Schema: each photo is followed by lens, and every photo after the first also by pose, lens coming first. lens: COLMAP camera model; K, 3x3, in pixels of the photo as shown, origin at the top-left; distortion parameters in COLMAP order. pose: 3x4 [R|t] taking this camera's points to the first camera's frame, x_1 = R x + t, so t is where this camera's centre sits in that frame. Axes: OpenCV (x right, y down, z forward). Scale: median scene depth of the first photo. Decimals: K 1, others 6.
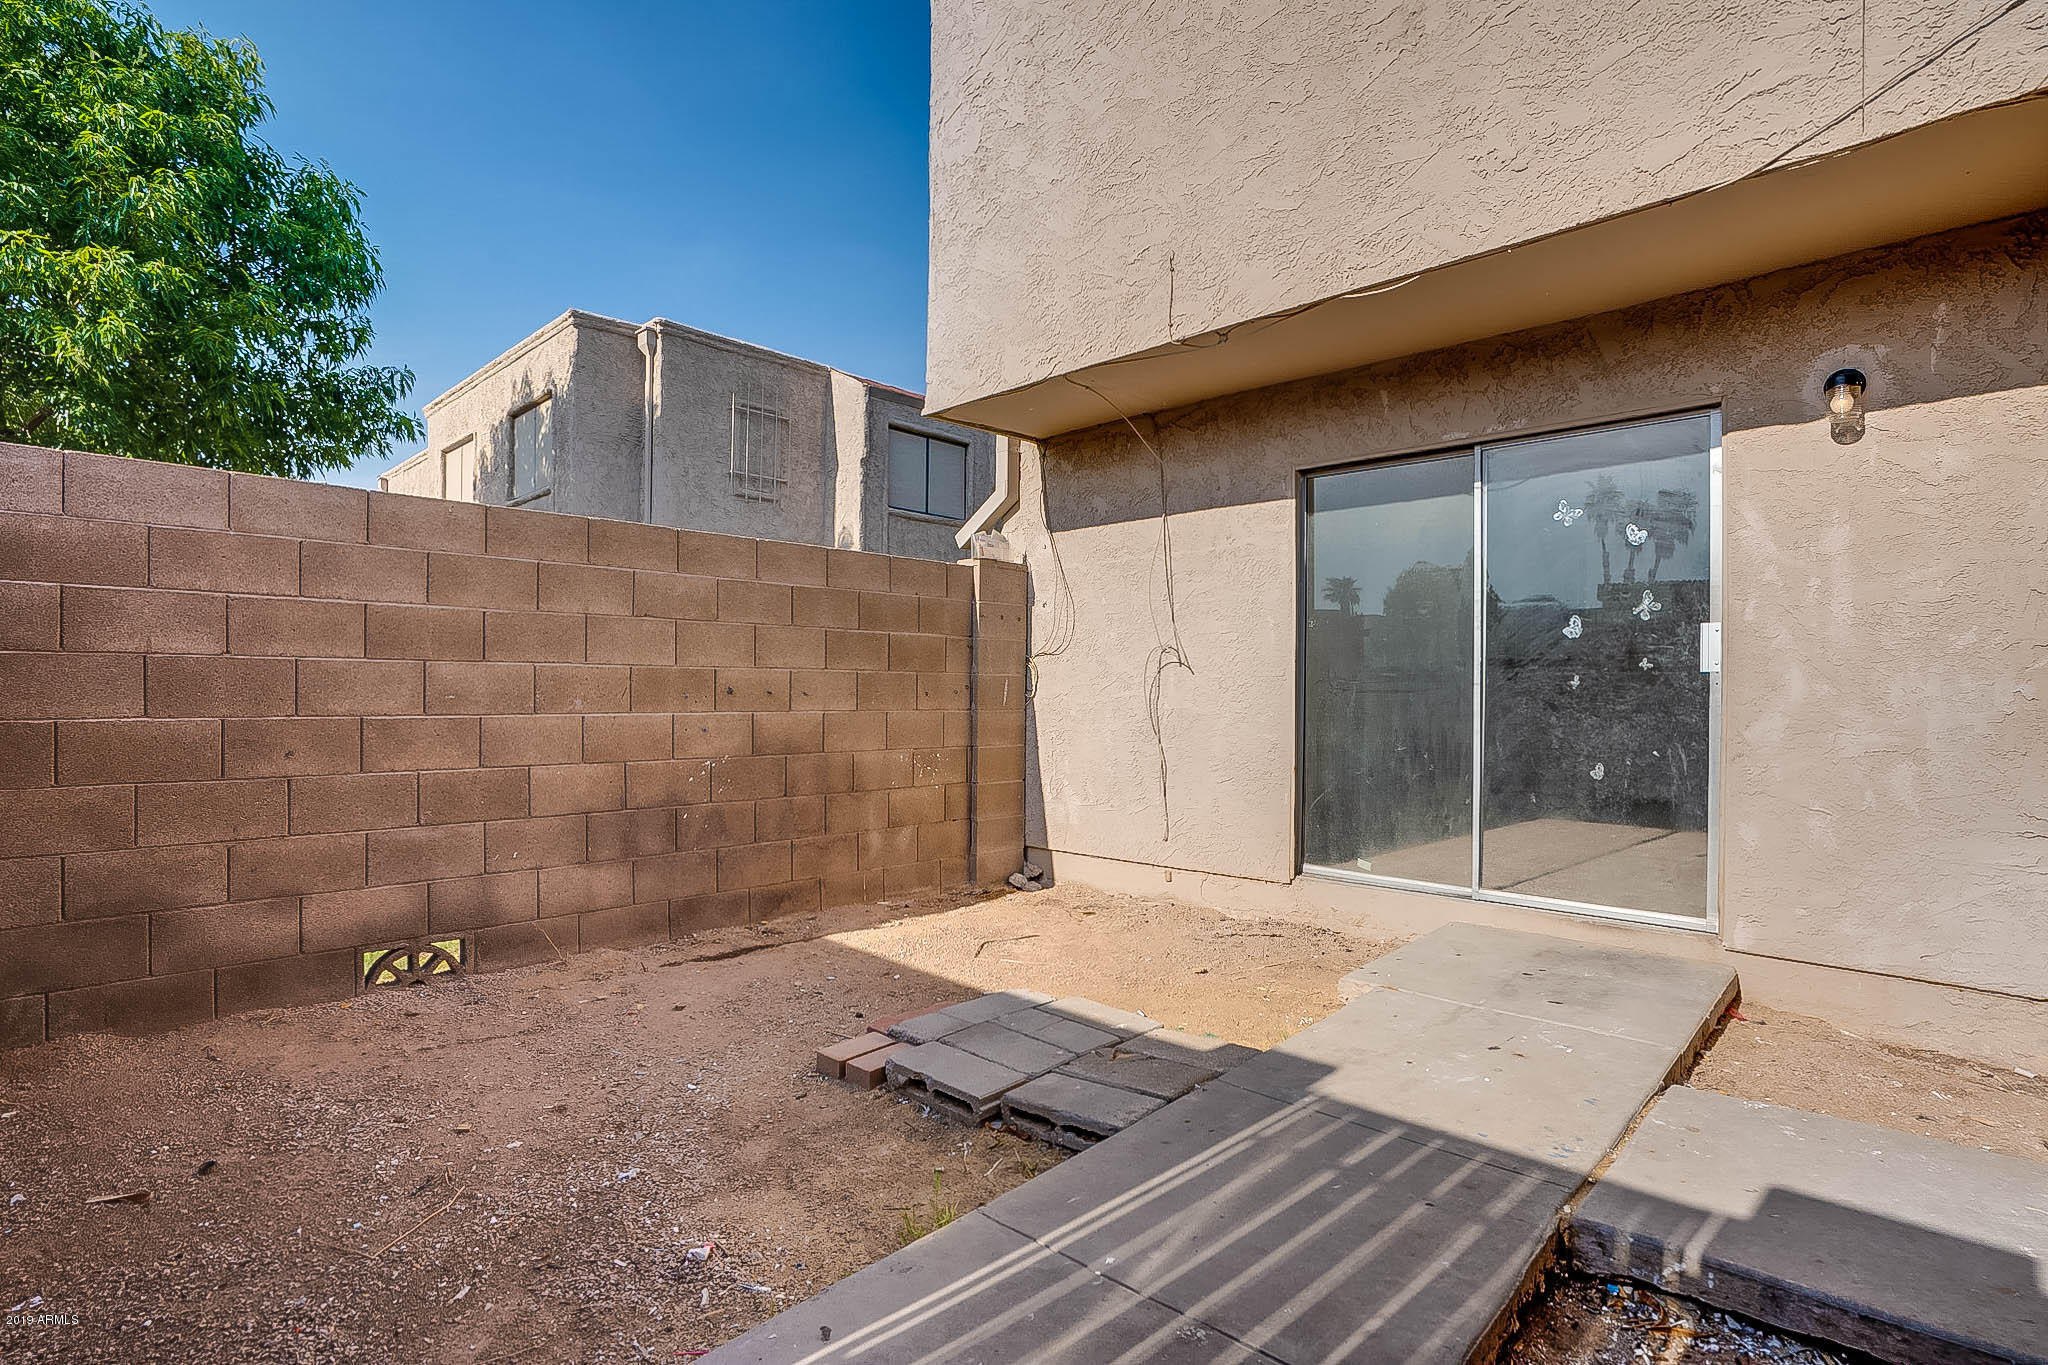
lens RADIAL K [[998.1, 0, 1010.3], [0, 998.1, 692.4], [0, 0, 1]] dist [-0.044593, 0.008913]
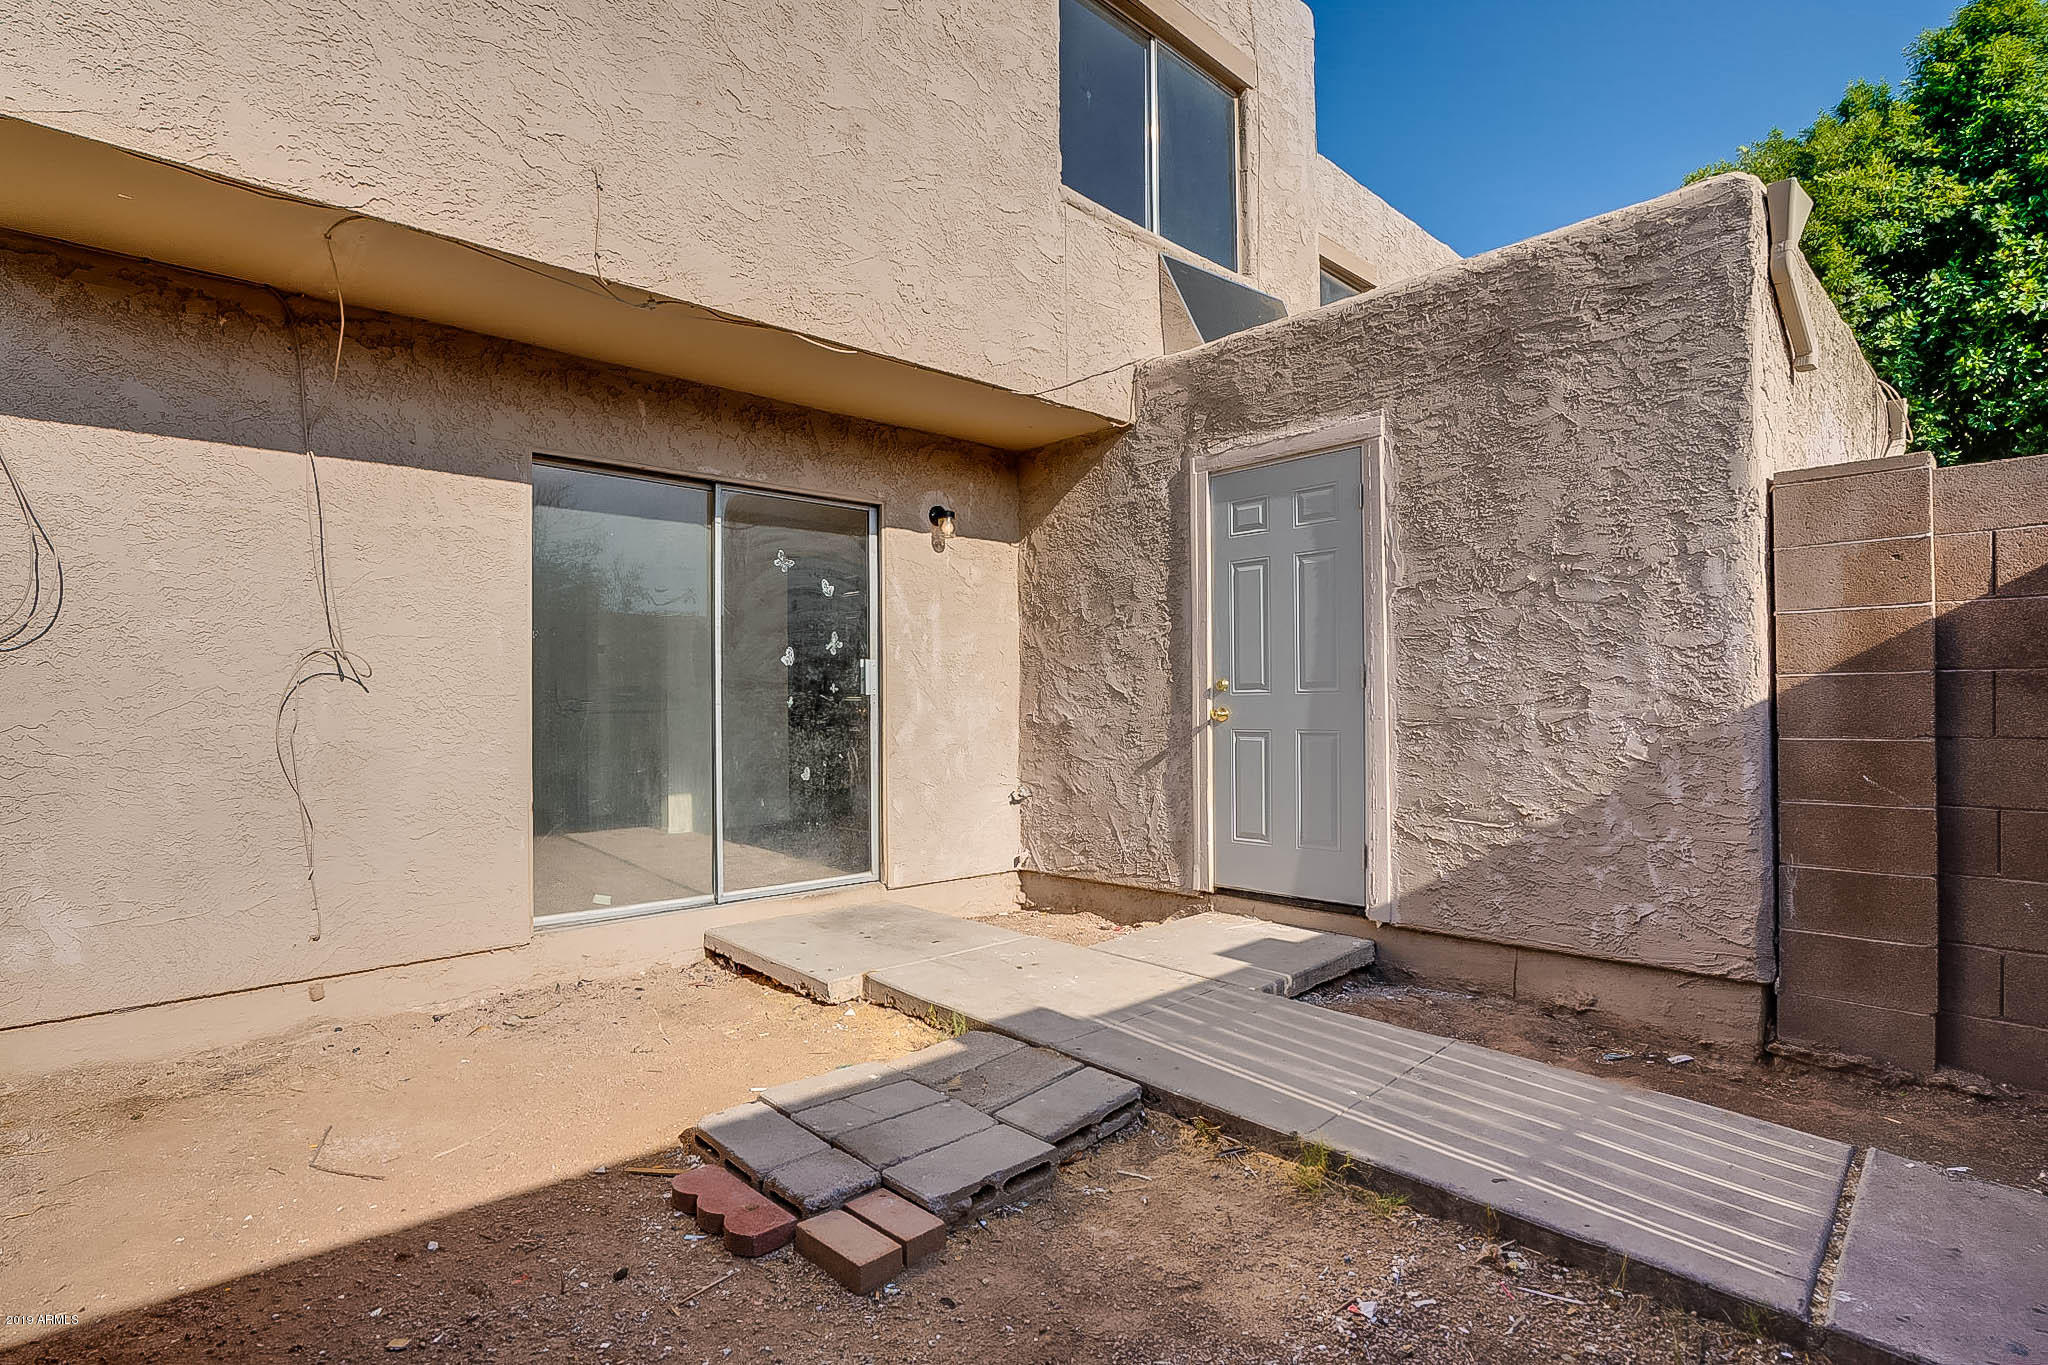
lens RADIAL K [[998.1, 0, 1037.2], [0, 998.1, 697.3], [0, 0, 1]] dist [-0.044593, 0.008913]
pose [[0.028877, 0.003222, 0.999578, -0.682820], [0.009801, 0.999946, -0.003506, -0.009560], [-0.999535, 0.009898, 0.028844, 0.694912]]
